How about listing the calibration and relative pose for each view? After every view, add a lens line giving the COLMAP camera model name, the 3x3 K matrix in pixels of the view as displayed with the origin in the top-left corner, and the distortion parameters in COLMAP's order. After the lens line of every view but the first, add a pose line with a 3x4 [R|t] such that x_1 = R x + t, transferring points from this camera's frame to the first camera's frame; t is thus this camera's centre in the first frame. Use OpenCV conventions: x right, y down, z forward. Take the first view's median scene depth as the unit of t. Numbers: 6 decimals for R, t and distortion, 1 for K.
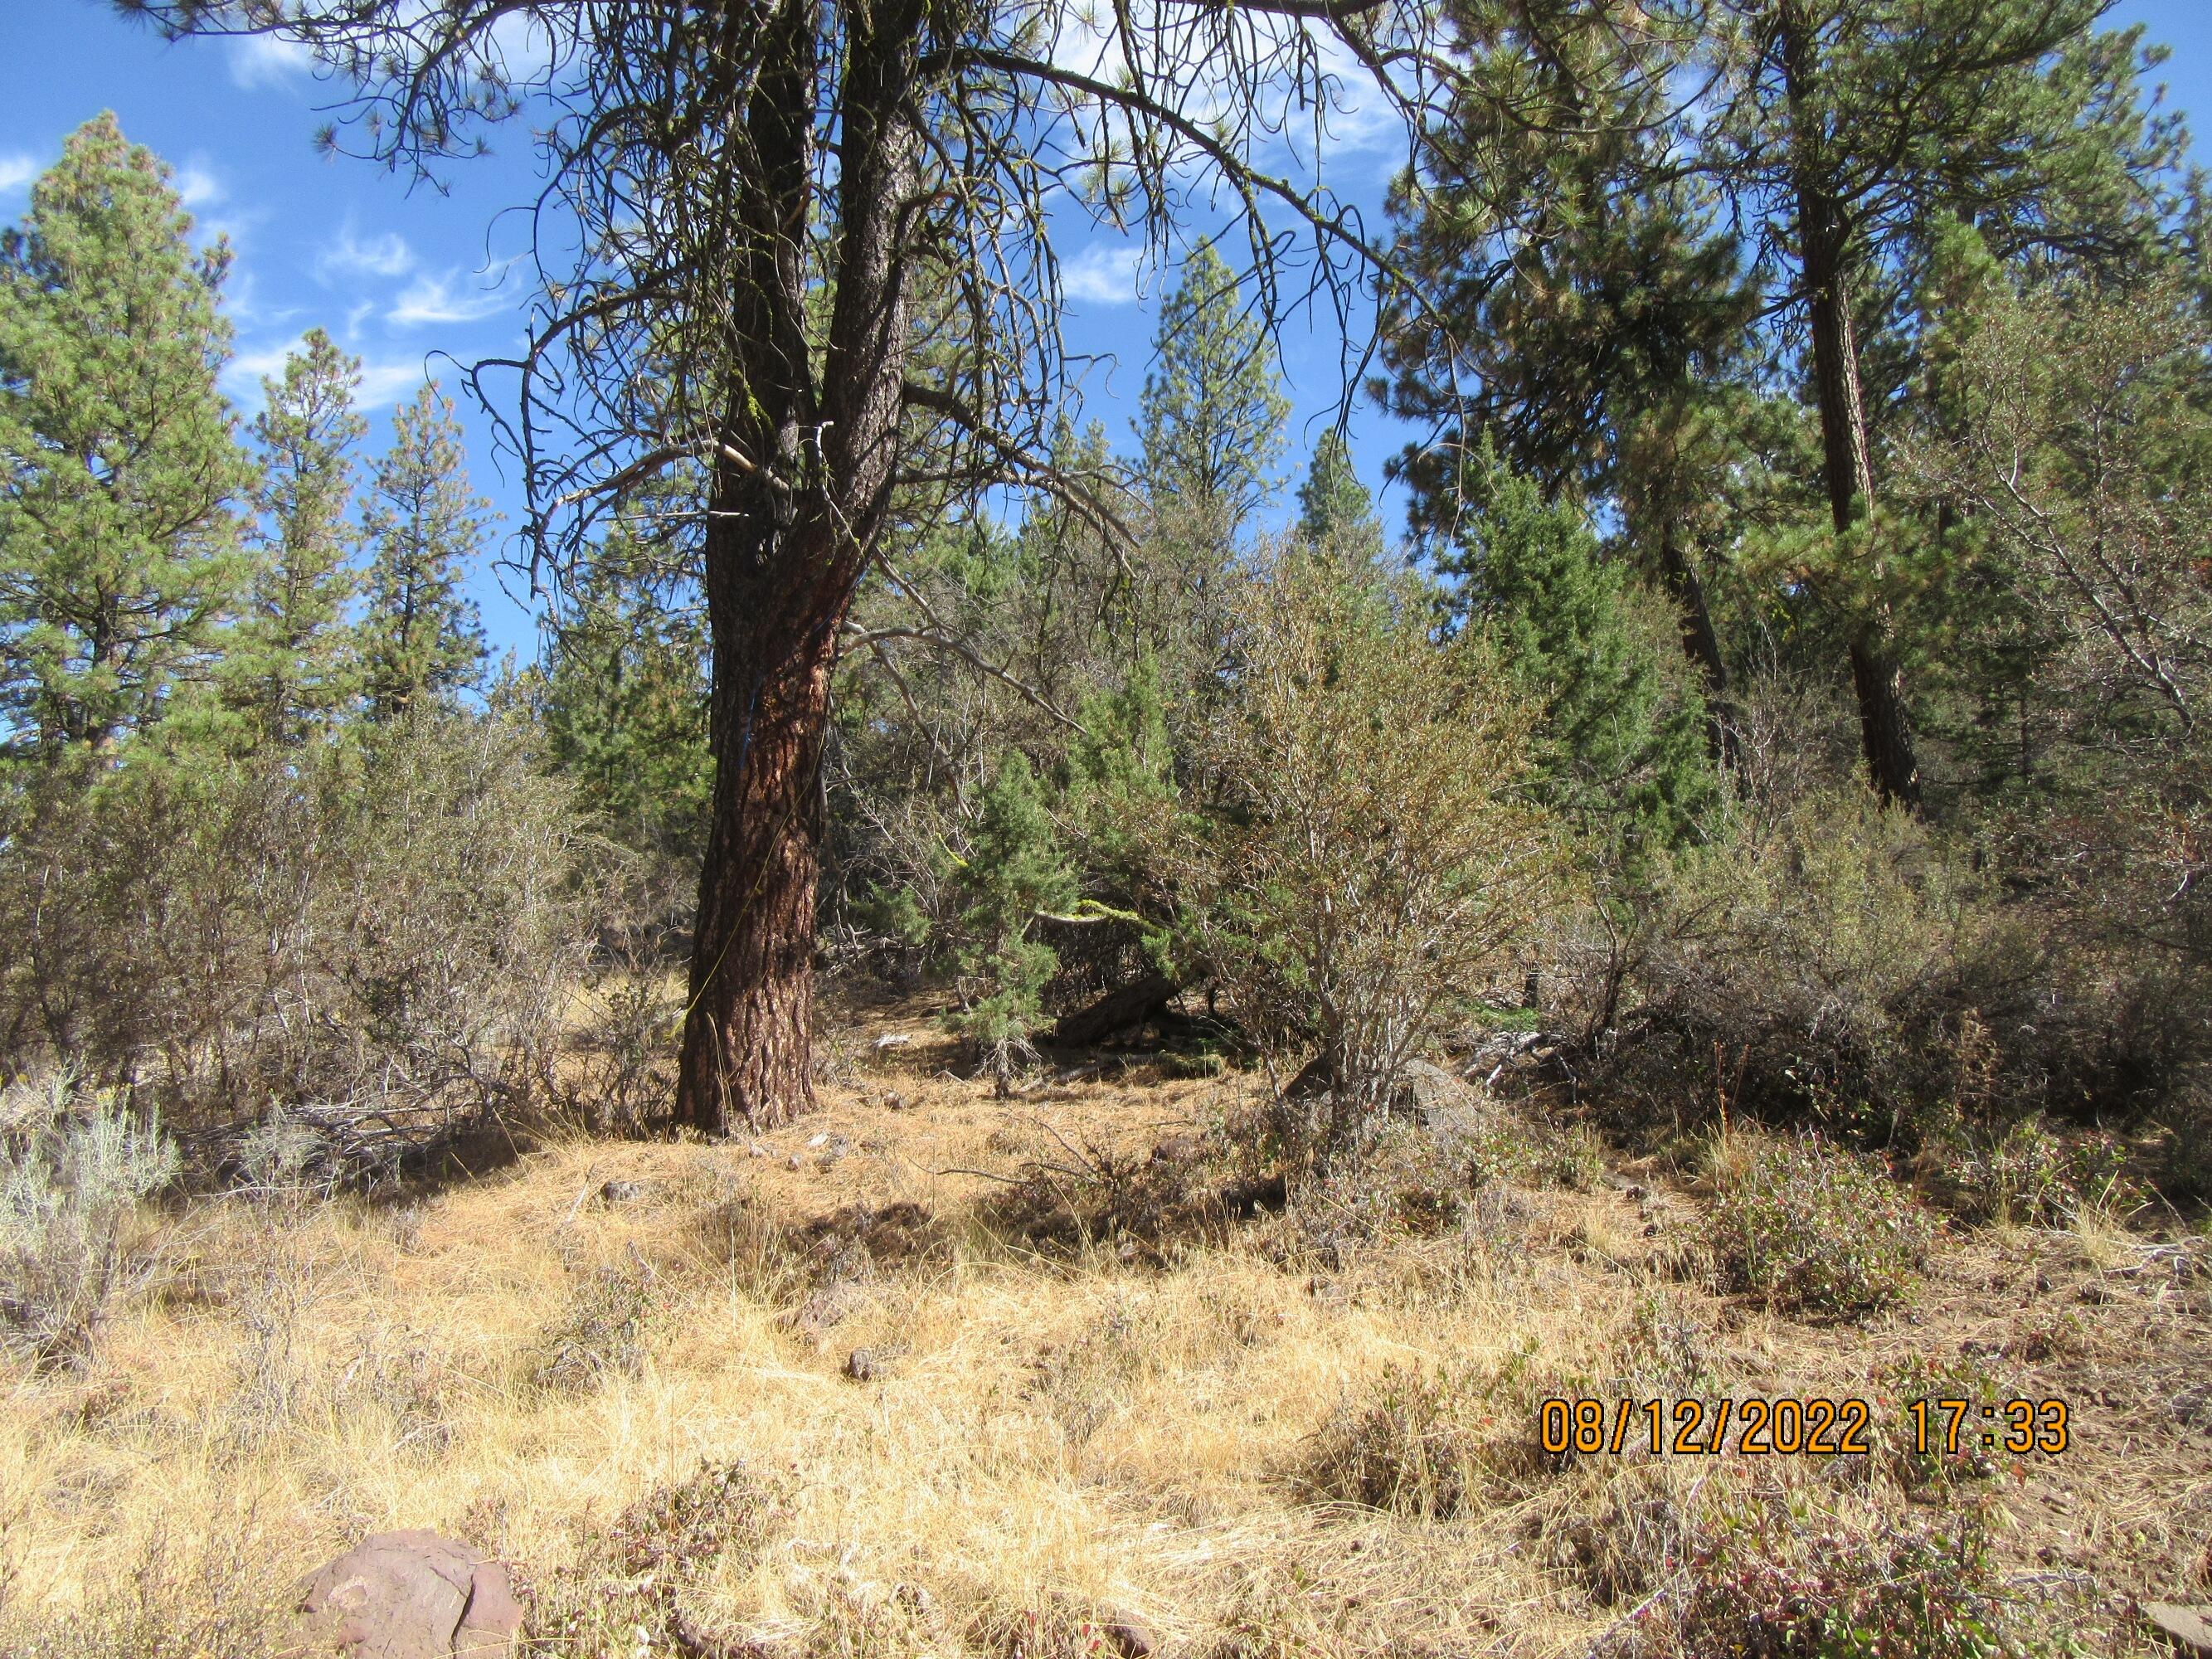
lens RADIAL K [[1631.2, 0, 1104.7], [0, 1631.2, 827.7], [0, 0, 1]] dist [-0.011848, 0.005464]
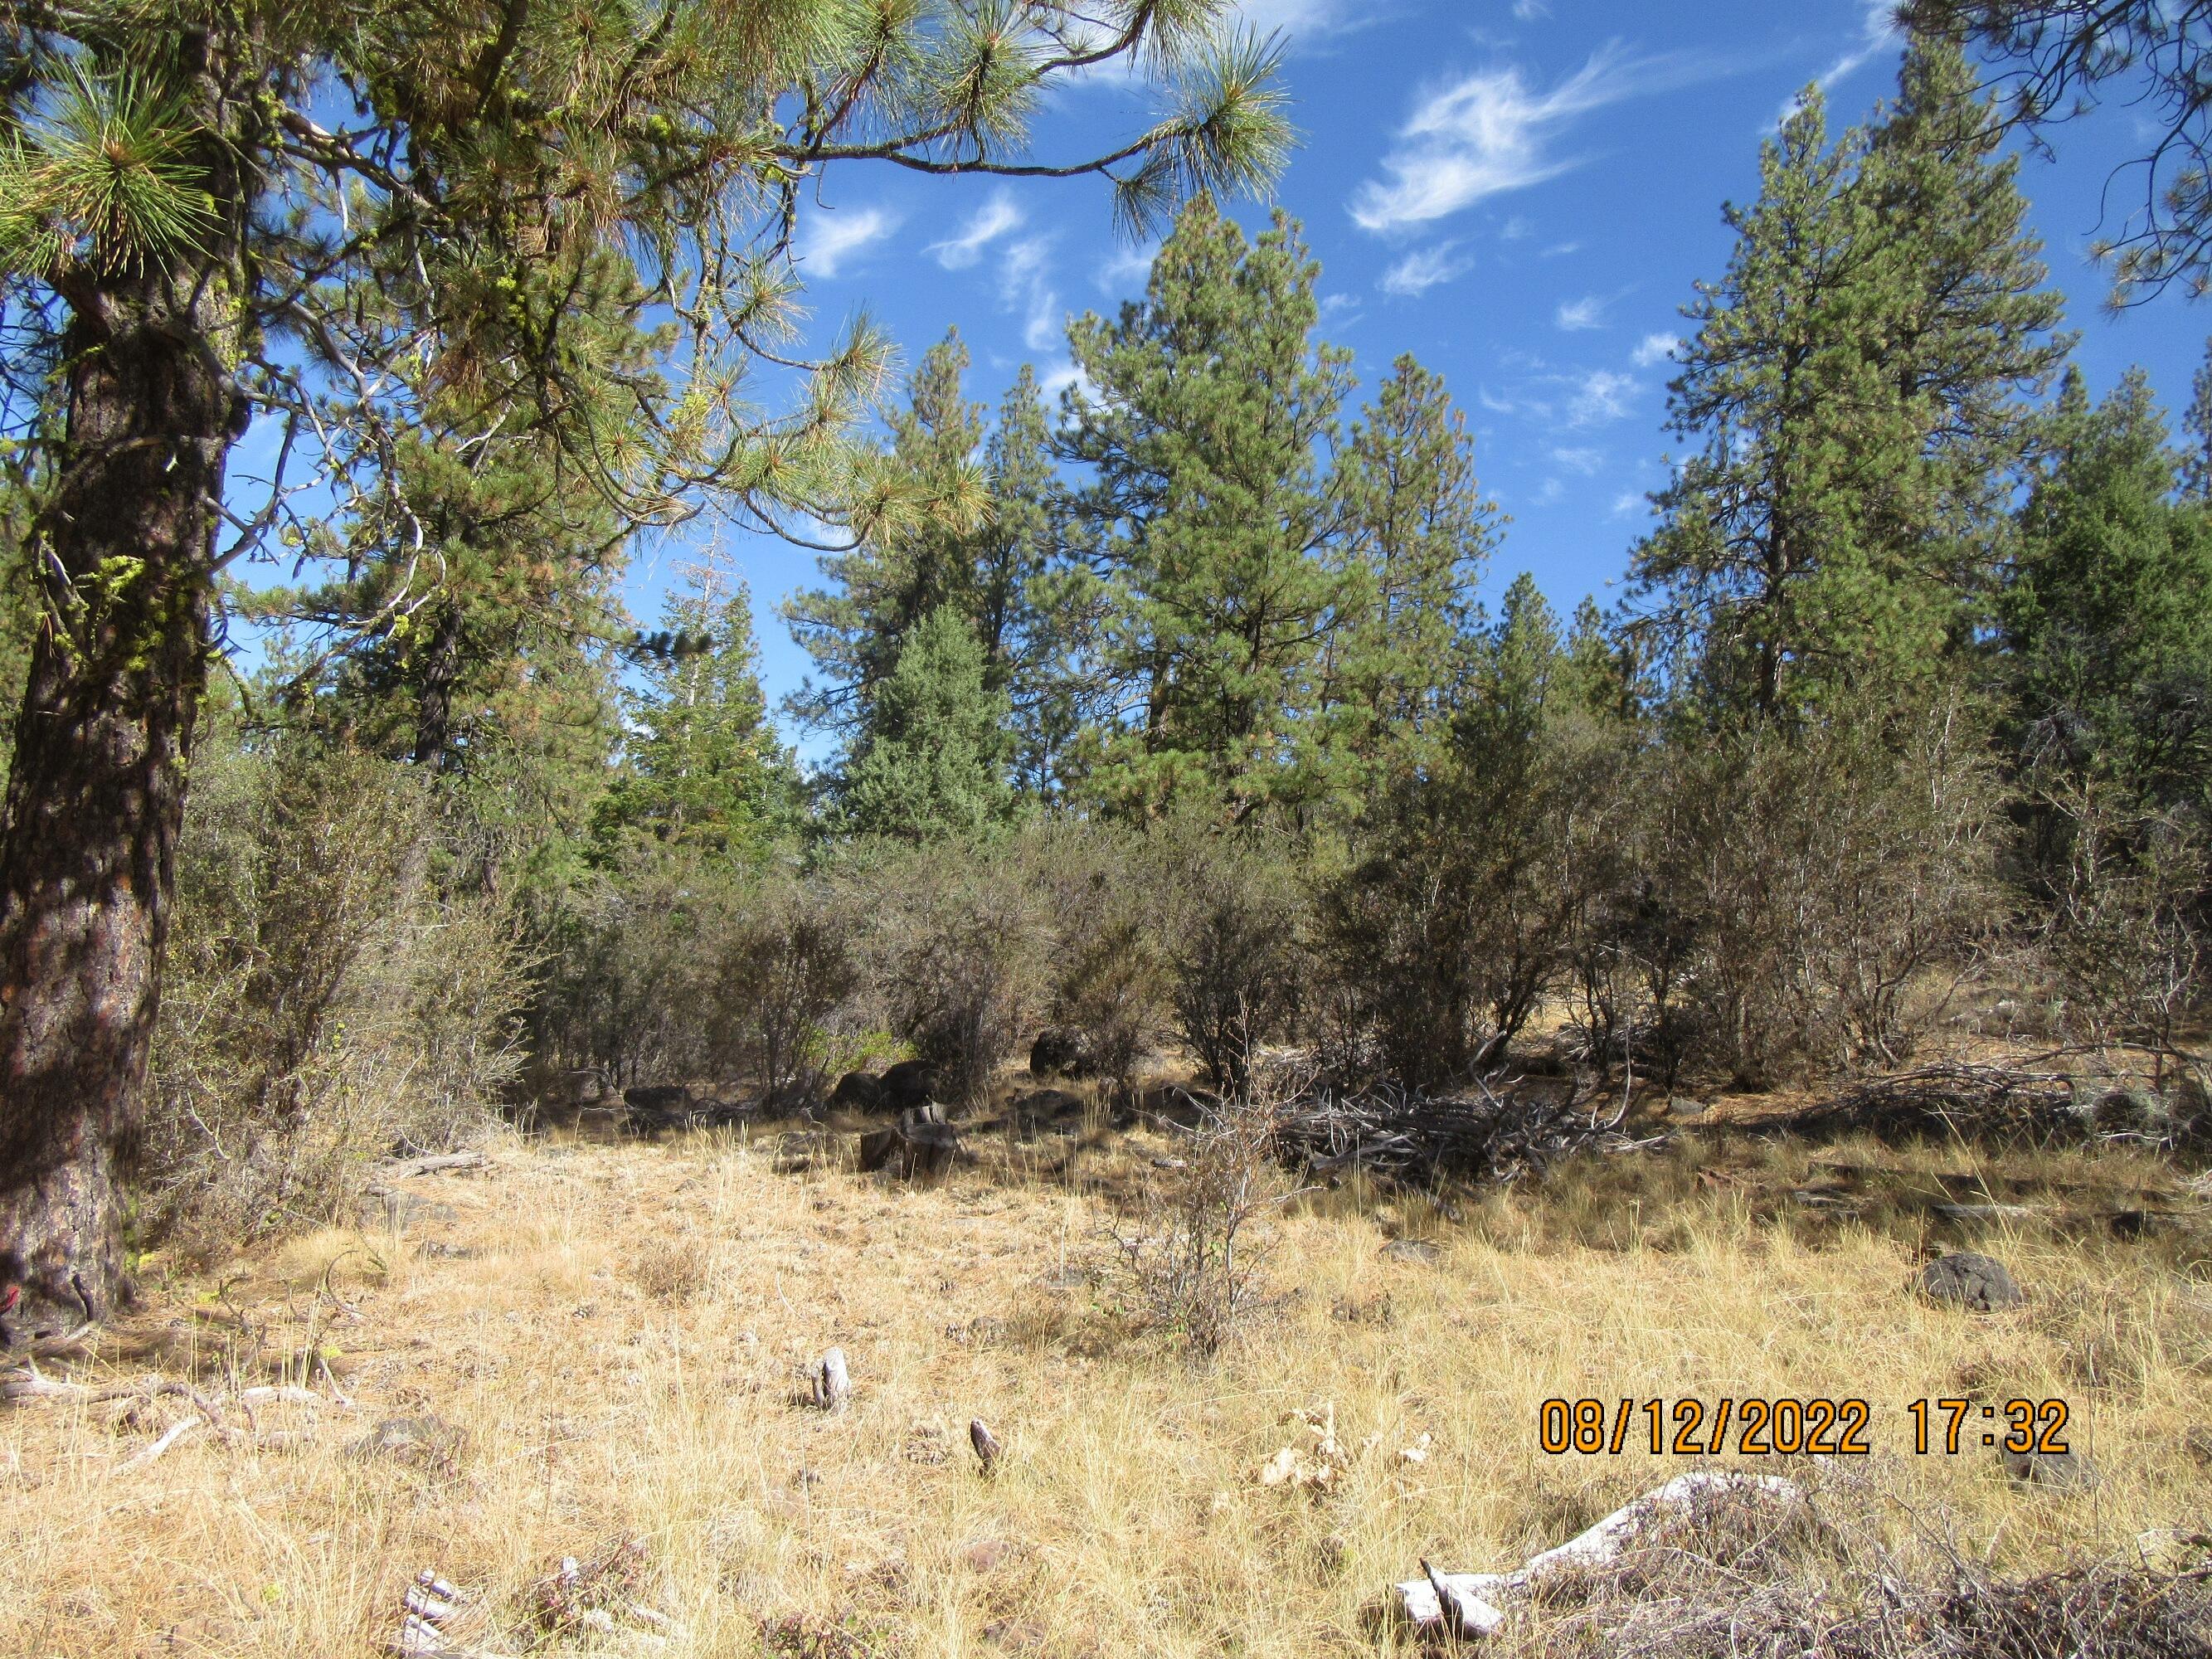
lens RADIAL K [[1631.2, 0, 1109.6], [0, 1631.2, 828.3], [0, 0, 1]] dist [-0.011848, 0.005464]
pose [[0.878247, 0.019029, -0.477829, -0.494066], [-0.019291, 0.999804, 0.004359, 0.030013], [0.477818, 0.005389, 0.878442, -0.172965]]
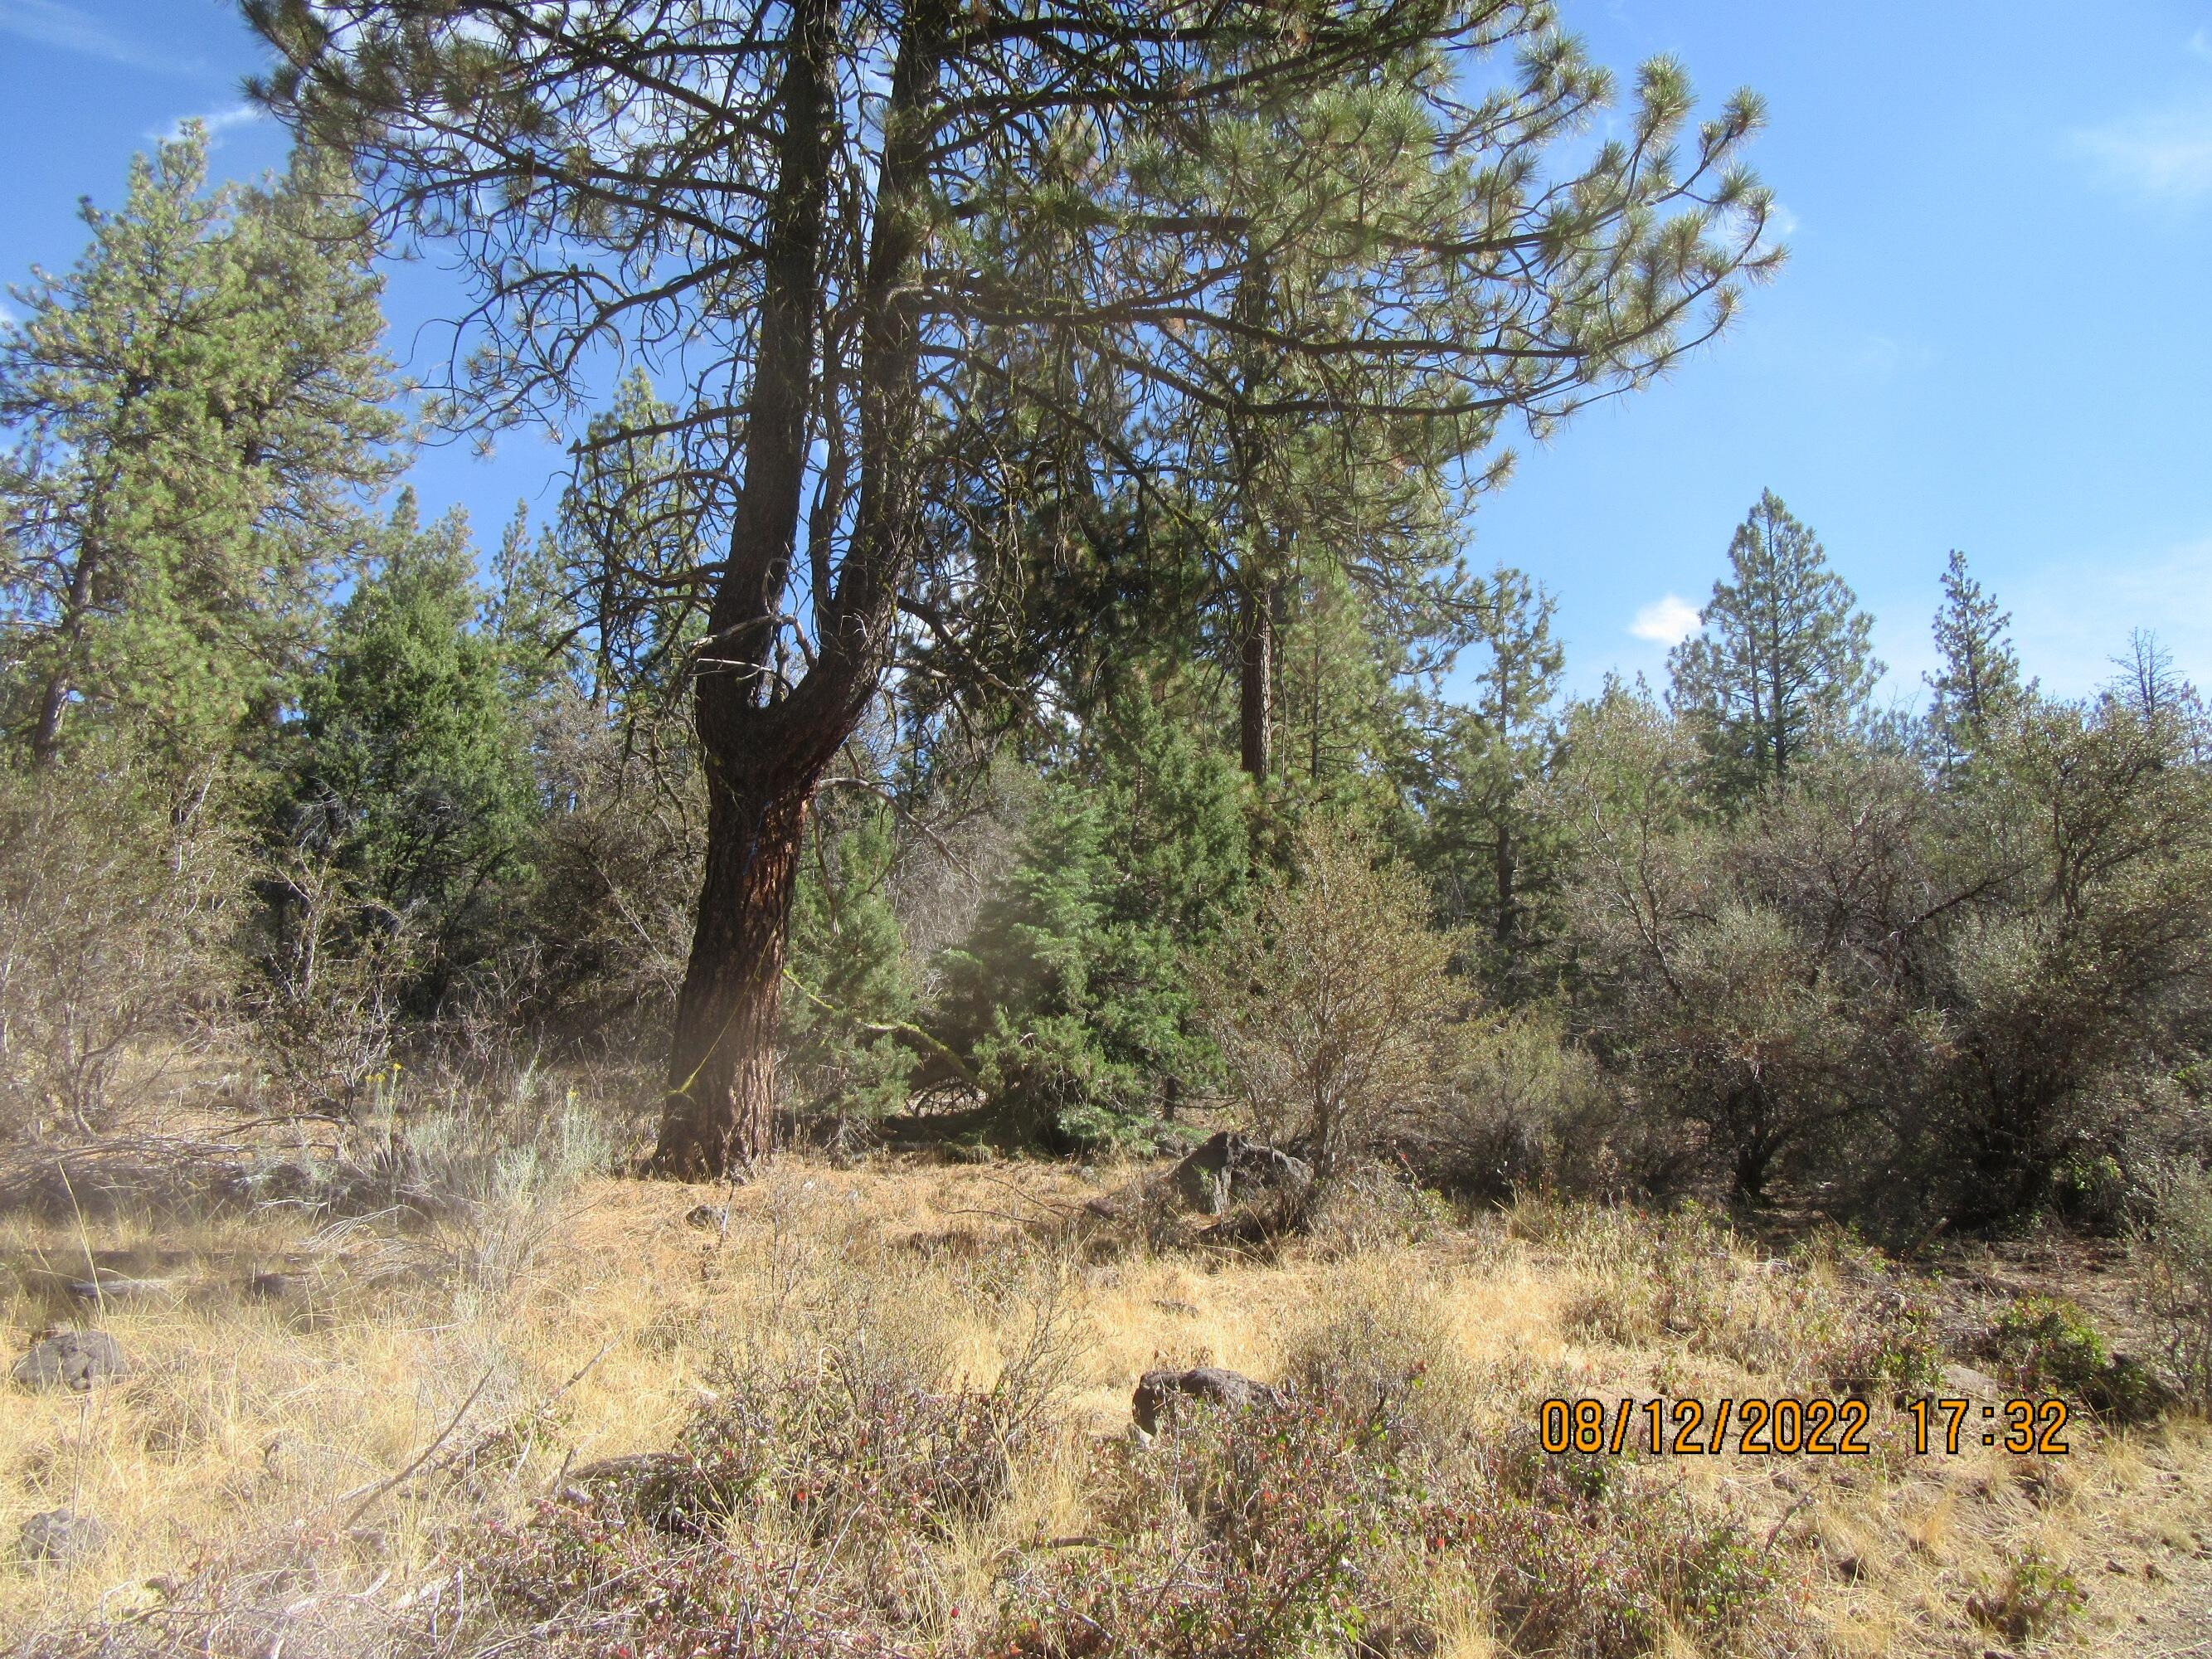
lens RADIAL K [[1631.2, 0, 1106.2], [0, 1631.2, 824.1], [0, 0, 1]] dist [-0.011848, 0.005464]
pose [[0.884678, 0.155648, 0.439453, -0.459047], [-0.116438, 0.986517, -0.115004, 0.029656], [-0.451428, 0.050572, 0.890873, -0.180197]]
